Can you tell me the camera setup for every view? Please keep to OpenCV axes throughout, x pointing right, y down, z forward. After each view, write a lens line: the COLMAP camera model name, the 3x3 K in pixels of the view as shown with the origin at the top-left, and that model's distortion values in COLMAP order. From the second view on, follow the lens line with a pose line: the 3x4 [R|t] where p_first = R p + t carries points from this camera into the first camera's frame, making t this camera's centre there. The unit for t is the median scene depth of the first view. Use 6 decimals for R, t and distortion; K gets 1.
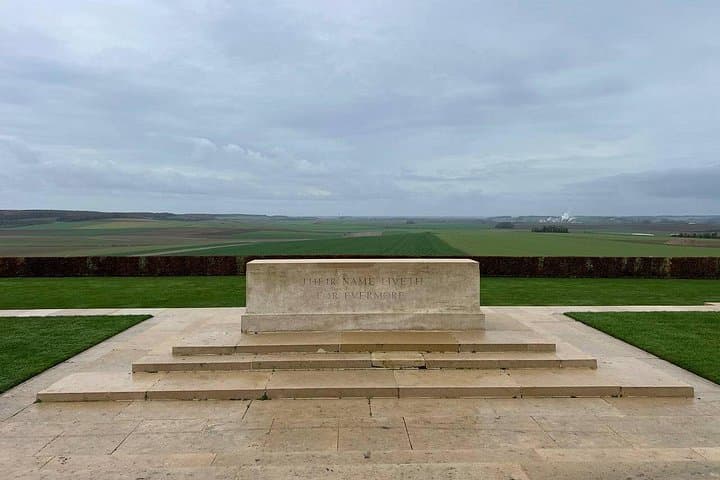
lens RADIAL K [[546.8, 0, 360.0], [0, 546.8, 240.0], [0, 0, 1]] dist [0.092135, -0.114189]
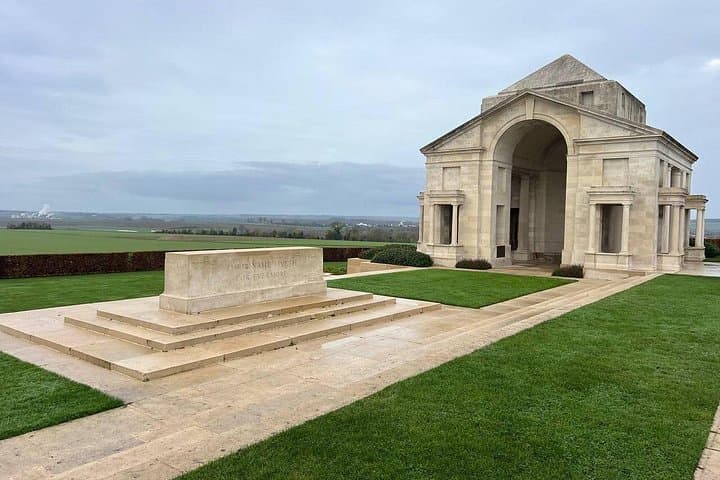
lens RADIAL K [[546.8, 0, 360.0], [0, 546.8, 240.0], [0, 0, 1]] dist [0.092135, -0.114189]
pose [[0.628761, -0.019650, 0.777350, -0.853411], [0.015214, 0.999800, 0.012968, 0.000935], [-0.777450, 0.003673, 0.628934, -0.021767]]
